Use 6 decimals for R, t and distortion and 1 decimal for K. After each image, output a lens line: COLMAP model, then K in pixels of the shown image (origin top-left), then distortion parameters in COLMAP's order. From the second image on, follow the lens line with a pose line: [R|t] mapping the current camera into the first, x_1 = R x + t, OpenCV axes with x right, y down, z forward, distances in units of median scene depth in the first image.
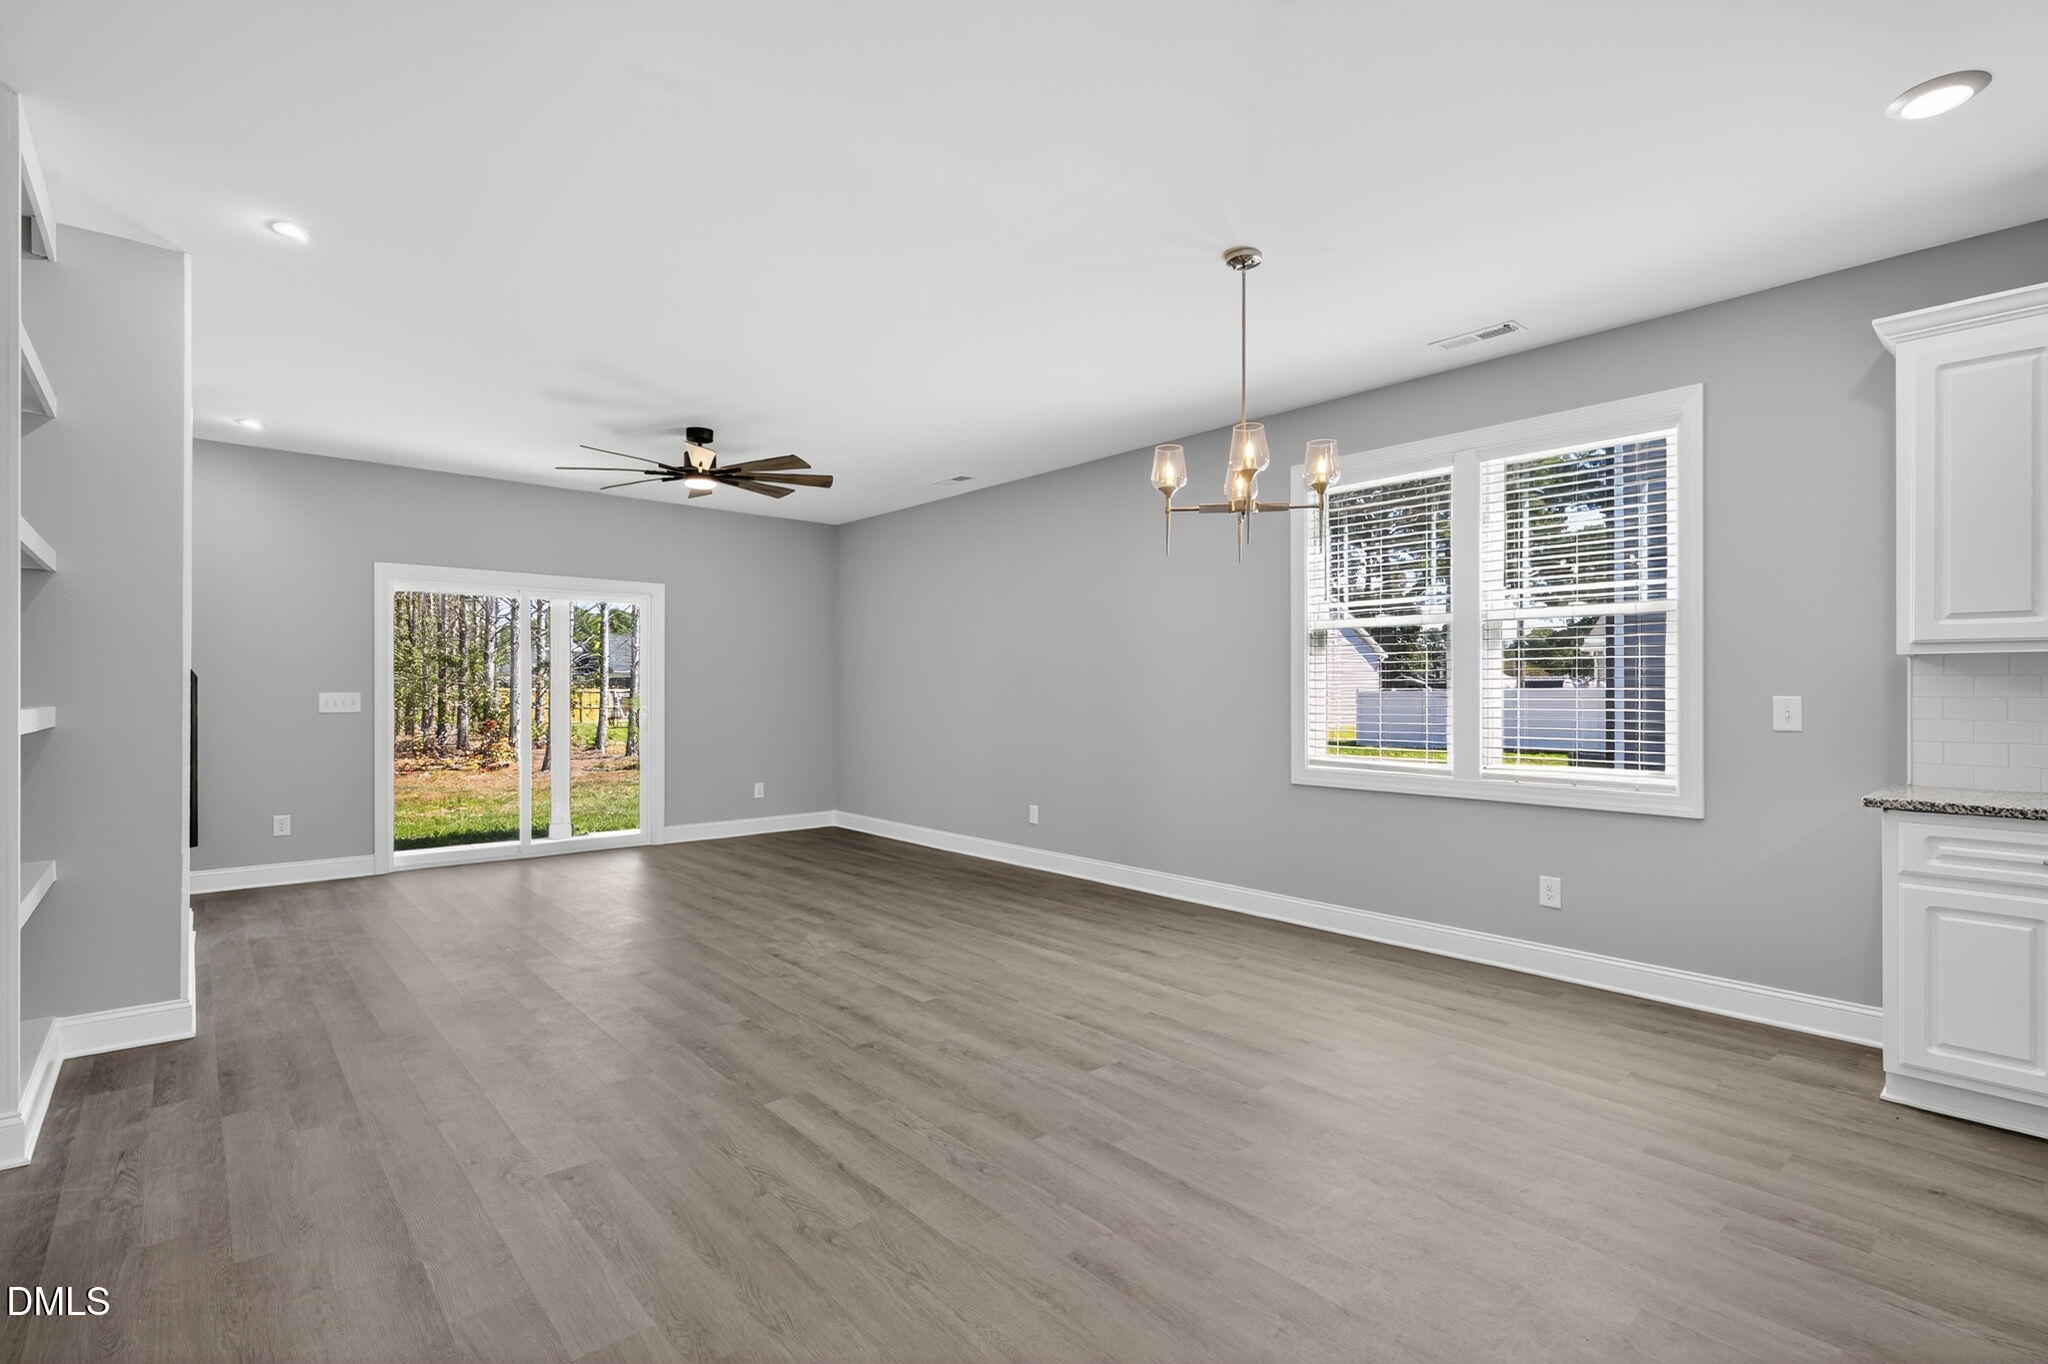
lens RADIAL K [[934.5, 0, 1021.3], [0, 934.5, 686.8], [0, 0, 1]] dist [0.000698, -0.000286]
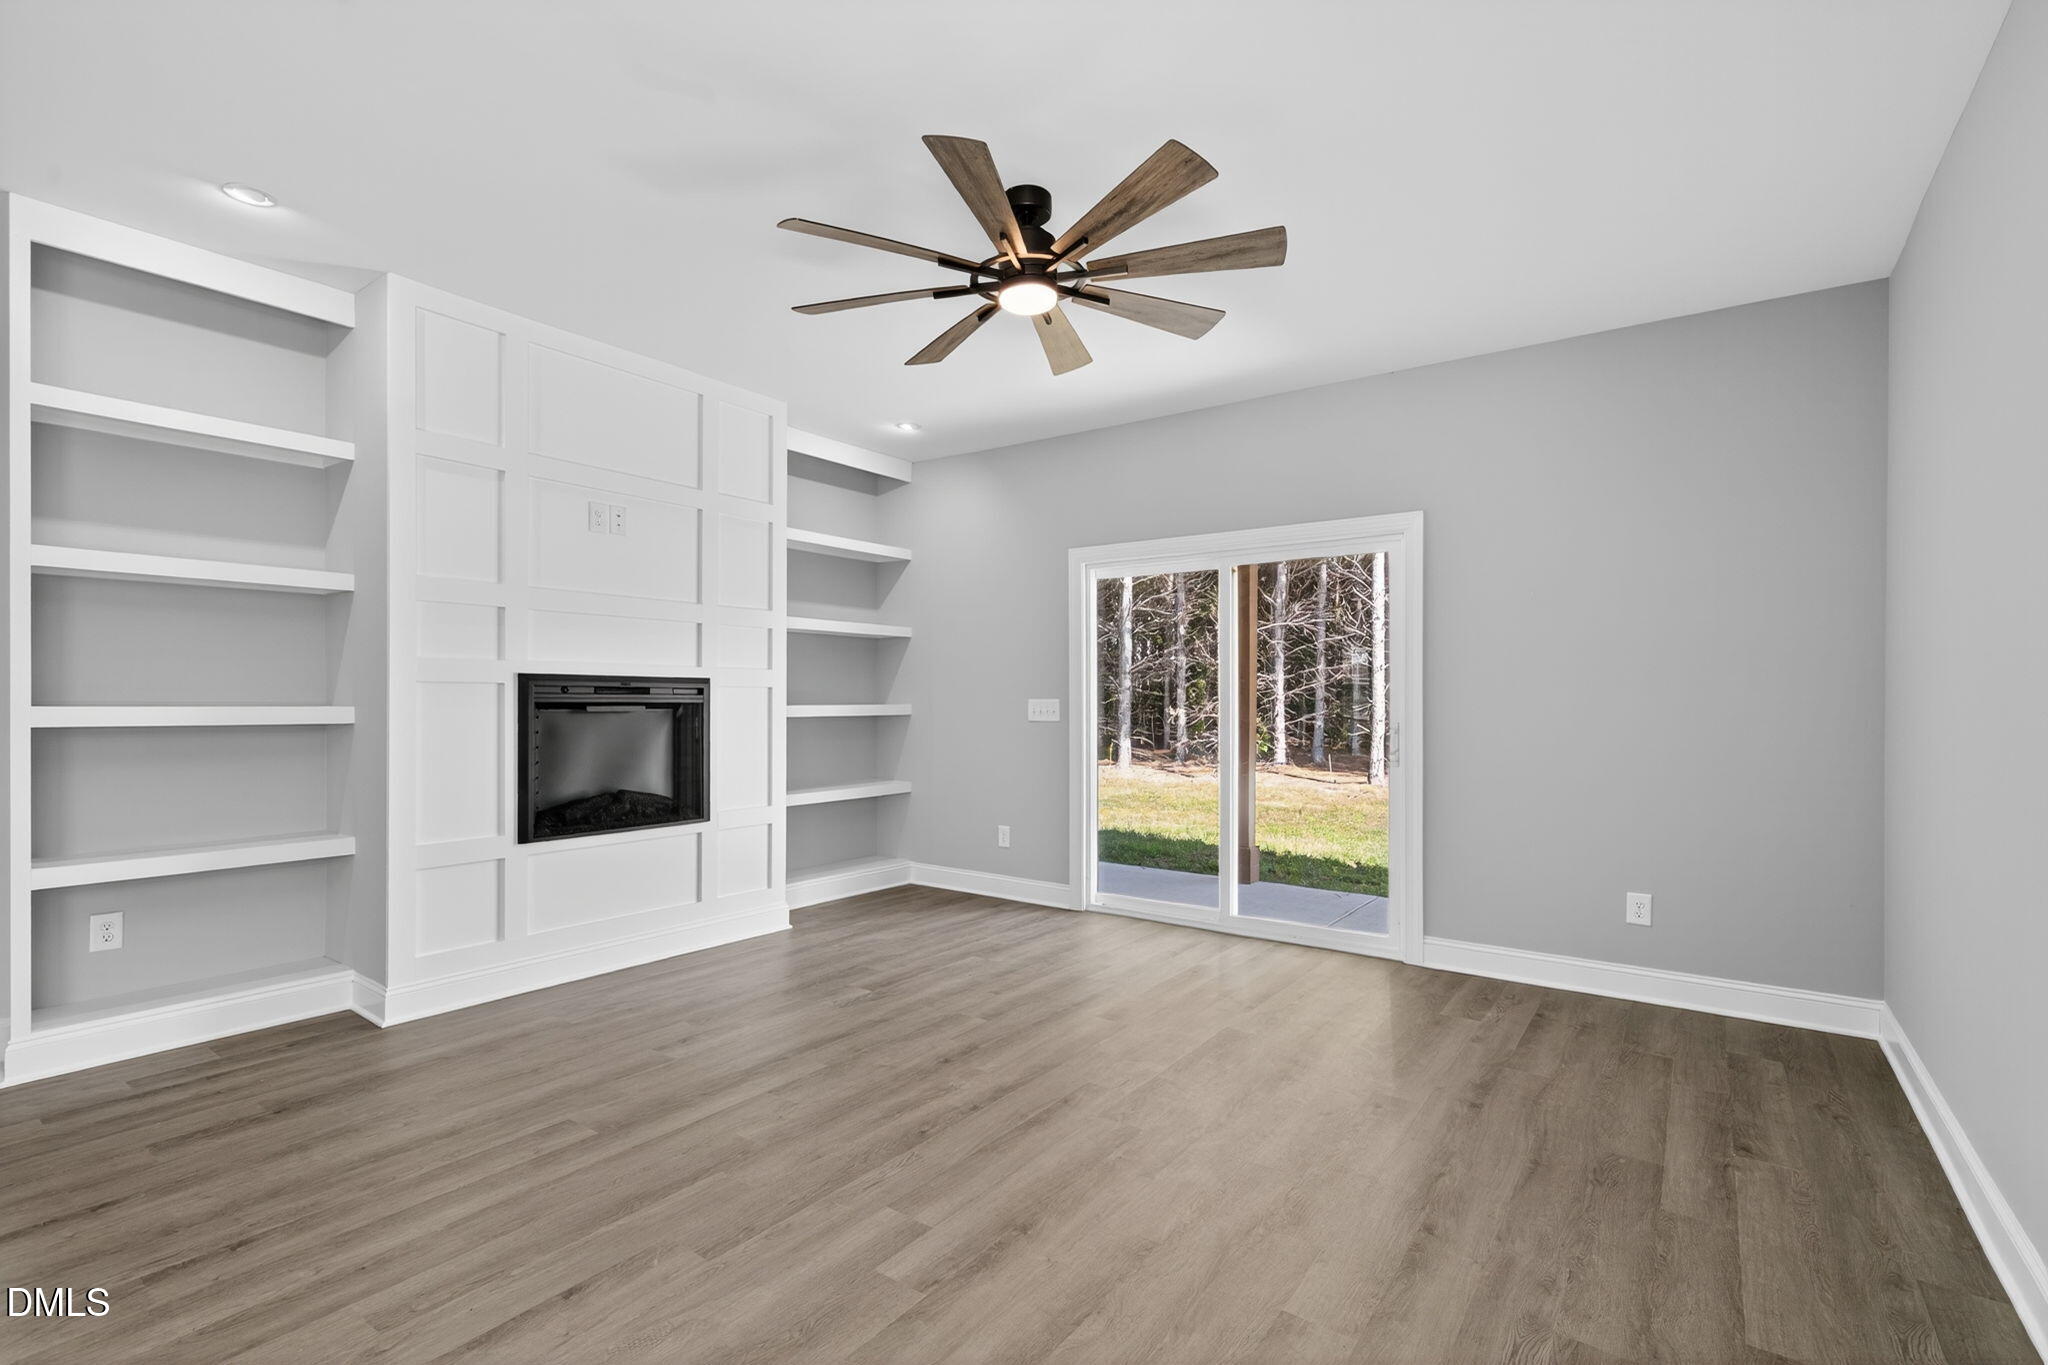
lens RADIAL K [[934.5, 0, 1015.3], [0, 934.5, 699.0], [0, 0, 1]] dist [0.000698, -0.000286]
pose [[0.215084, 0.000560, -0.976595, 0.240970], [0.002081, 0.999997, 0.001032, 0.008482], [0.976593, -0.002254, 0.215082, 1.251397]]
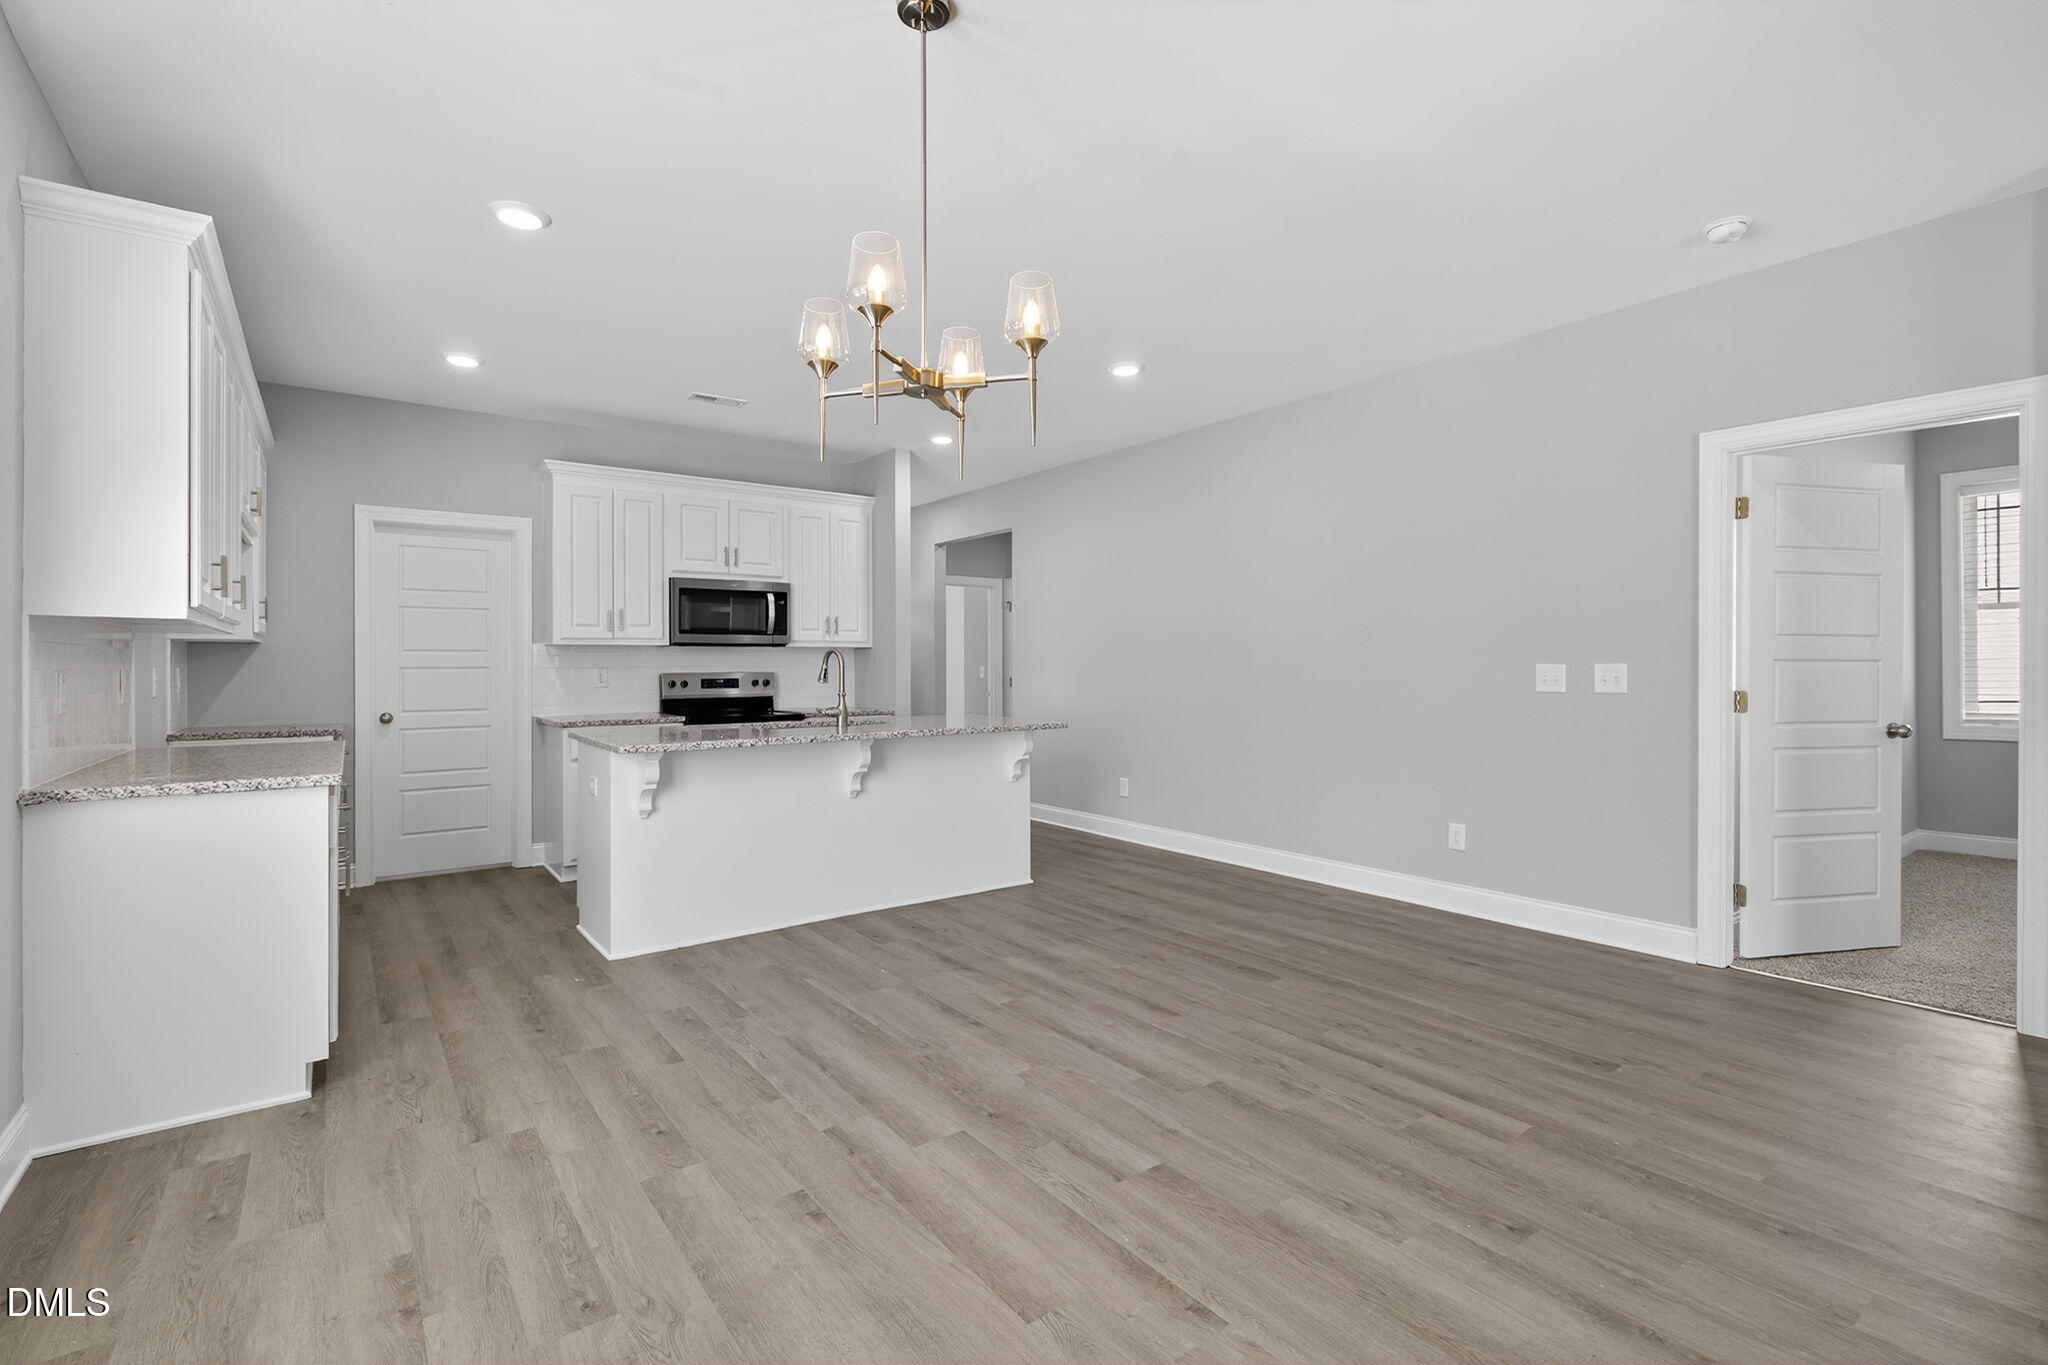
lens RADIAL K [[934.5, 0, 1031.0], [0, 934.5, 665.7], [0, 0, 1]] dist [0.000698, -0.000286]
pose [[-0.996313, 0.000249, 0.085793, 0.089015], [-0.000373, 0.999974, -0.007239, 0.010565], [-0.085792, -0.007245, -0.996287, 1.388751]]
